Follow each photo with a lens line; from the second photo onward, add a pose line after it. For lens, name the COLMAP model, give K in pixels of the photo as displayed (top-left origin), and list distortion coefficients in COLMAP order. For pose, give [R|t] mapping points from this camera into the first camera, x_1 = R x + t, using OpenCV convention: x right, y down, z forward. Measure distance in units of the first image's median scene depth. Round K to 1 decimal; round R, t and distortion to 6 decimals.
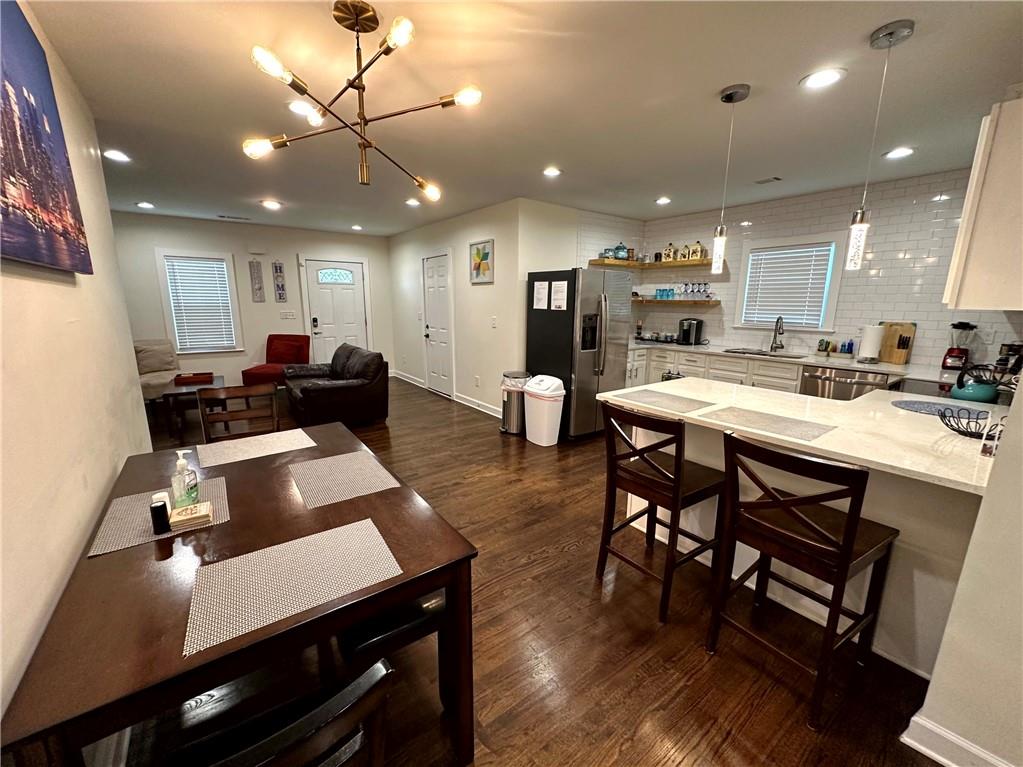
lens RADIAL K [[409.1, 0, 511.5], [0, 409.1, 383.5], [0, 0, 1]] dist [-0.003463, -0.000383]
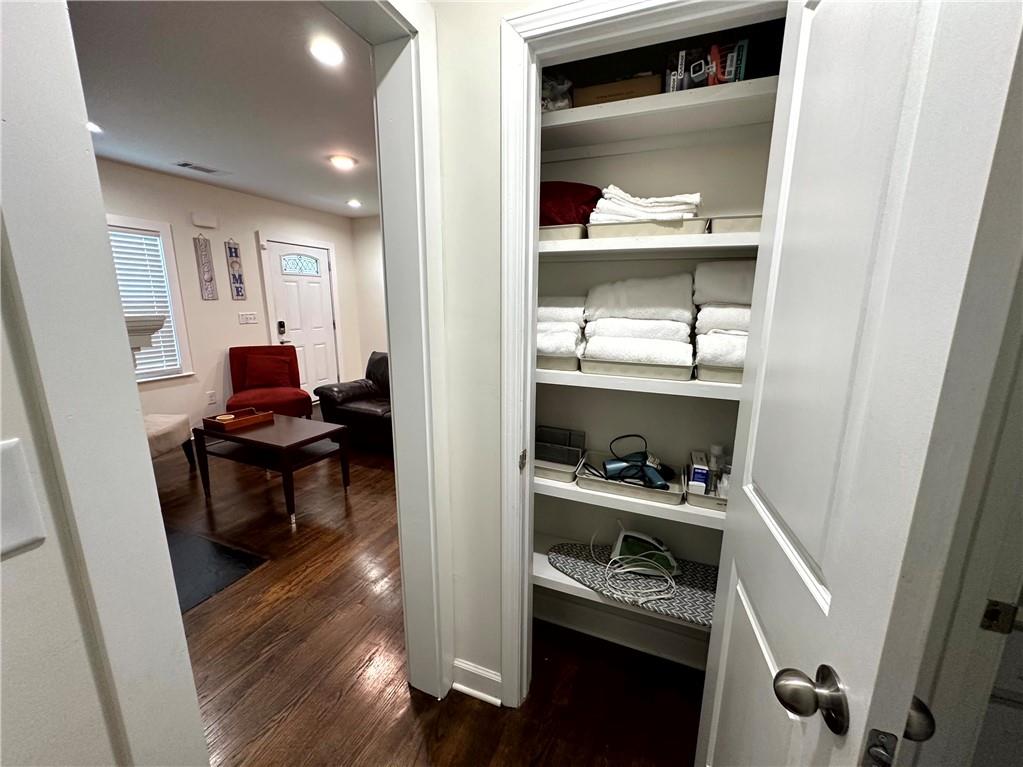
lens RADIAL K [[409.1, 0, 511.5], [0, 409.1, 383.5], [0, 0, 1]] dist [-0.003463, -0.000383]
pose [[0.860500, -0.101956, 0.499144, -0.683110], [0.096081, 0.994666, 0.037533, -0.052321], [-0.500308, 0.015661, 0.865706, 0.225241]]
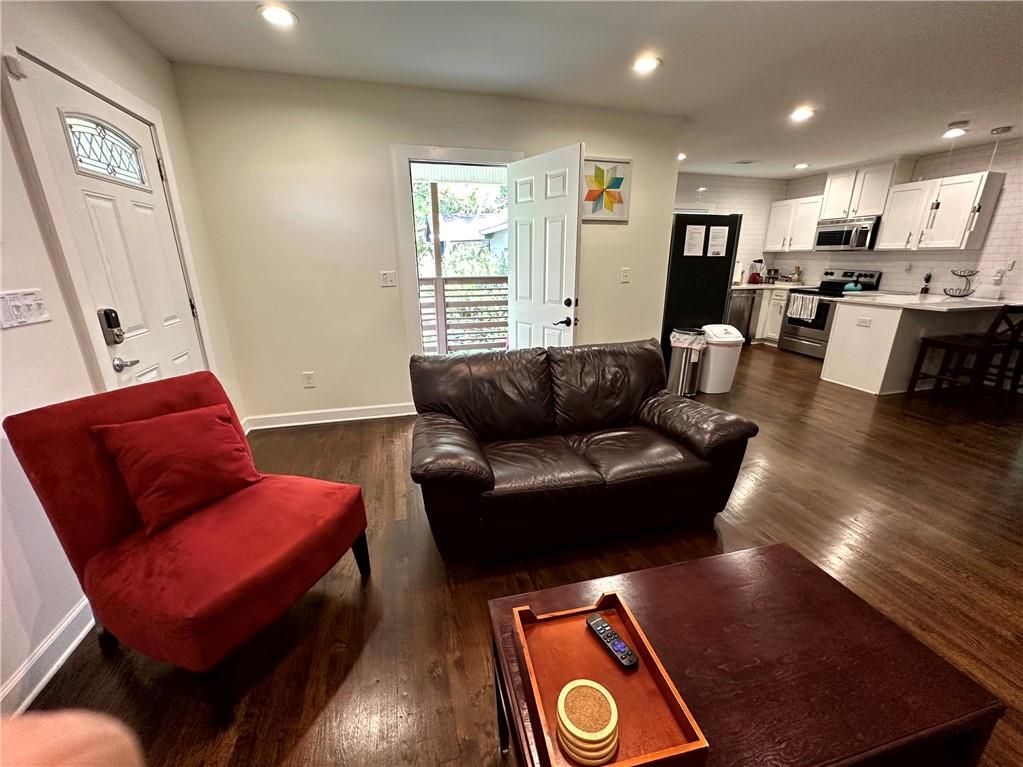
lens RADIAL K [[409.1, 0, 511.5], [0, 409.1, 383.5], [0, 0, 1]] dist [-0.003463, -0.000383]
pose [[0.365484, -0.285281, 0.886023, -0.858943], [0.188563, 0.954832, 0.229654, -0.172160], [-0.911518, 0.083136, 0.402769, 0.898598]]
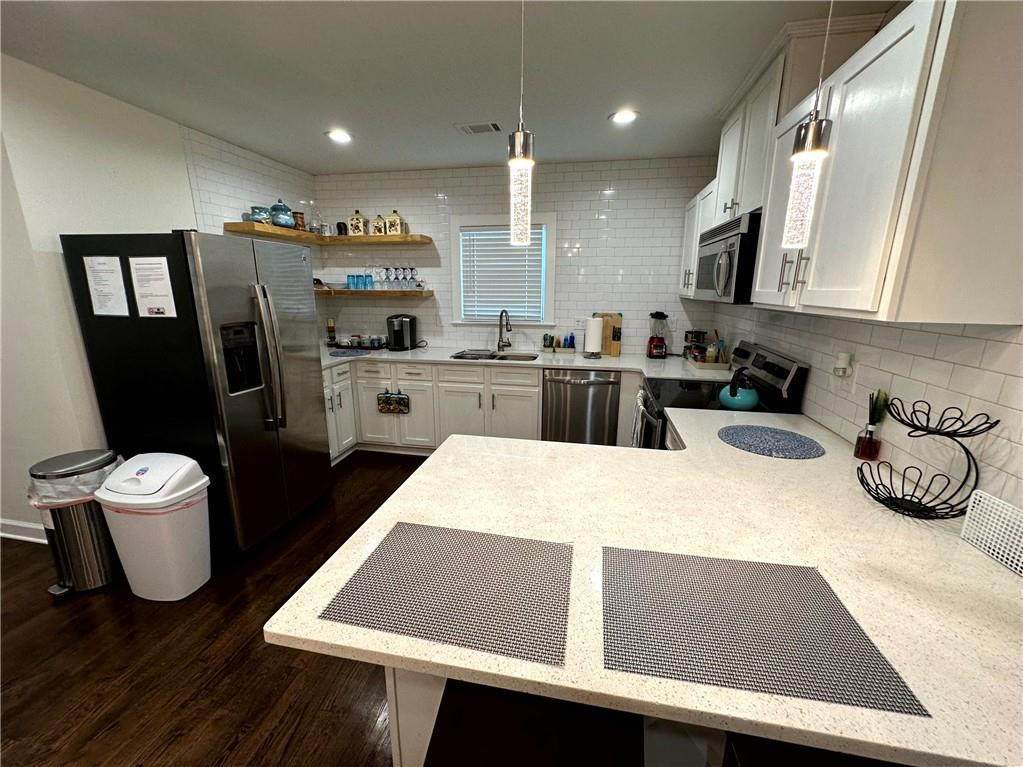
lens RADIAL K [[409.1, 0, 511.5], [0, 409.1, 383.5], [0, 0, 1]] dist [-0.003463, -0.000383]
pose [[0.745142, -0.158673, 0.647755, 0.084662], [0.134244, 0.987089, 0.087369, -0.074680], [-0.653255, 0.021855, 0.756822, 0.307703]]
